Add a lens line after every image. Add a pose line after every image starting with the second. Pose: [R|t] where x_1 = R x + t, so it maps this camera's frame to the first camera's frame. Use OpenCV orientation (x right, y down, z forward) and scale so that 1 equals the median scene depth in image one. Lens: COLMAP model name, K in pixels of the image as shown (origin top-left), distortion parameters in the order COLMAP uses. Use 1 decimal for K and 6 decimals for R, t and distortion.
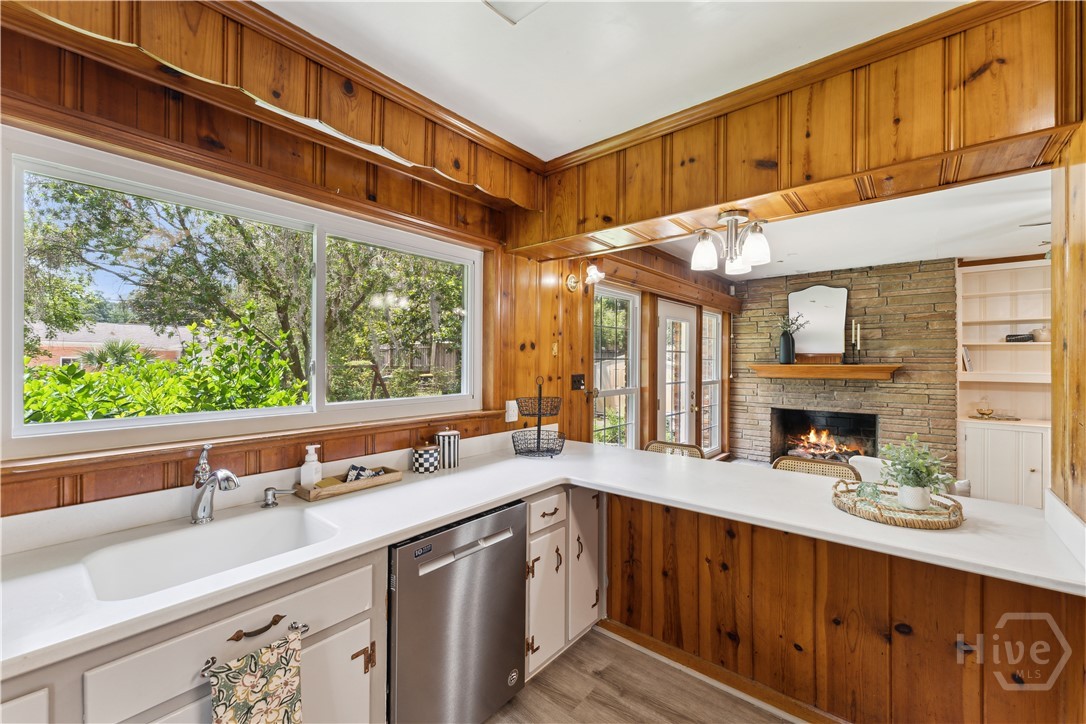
lens RADIAL K [[445.3, 0, 540.4], [0, 445.3, 359.9], [0, 0, 1]] dist [-0.002683, -0.000227]
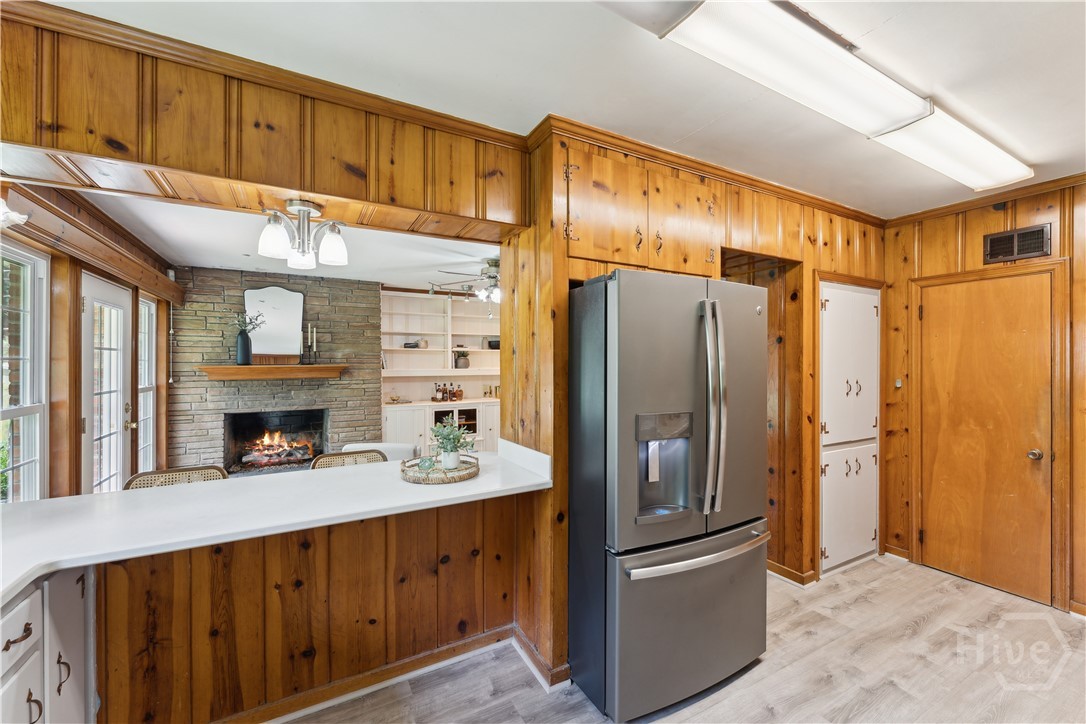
lens RADIAL K [[445.3, 0, 545.6], [0, 445.3, 361.6], [0, 0, 1]] dist [-0.002683, -0.000227]
pose [[0.336517, -0.001720, 0.941676, -0.260142], [0.000773, 0.999998, 0.001551, 0.002375], [-0.941677, 0.000206, 0.336518, 0.190117]]
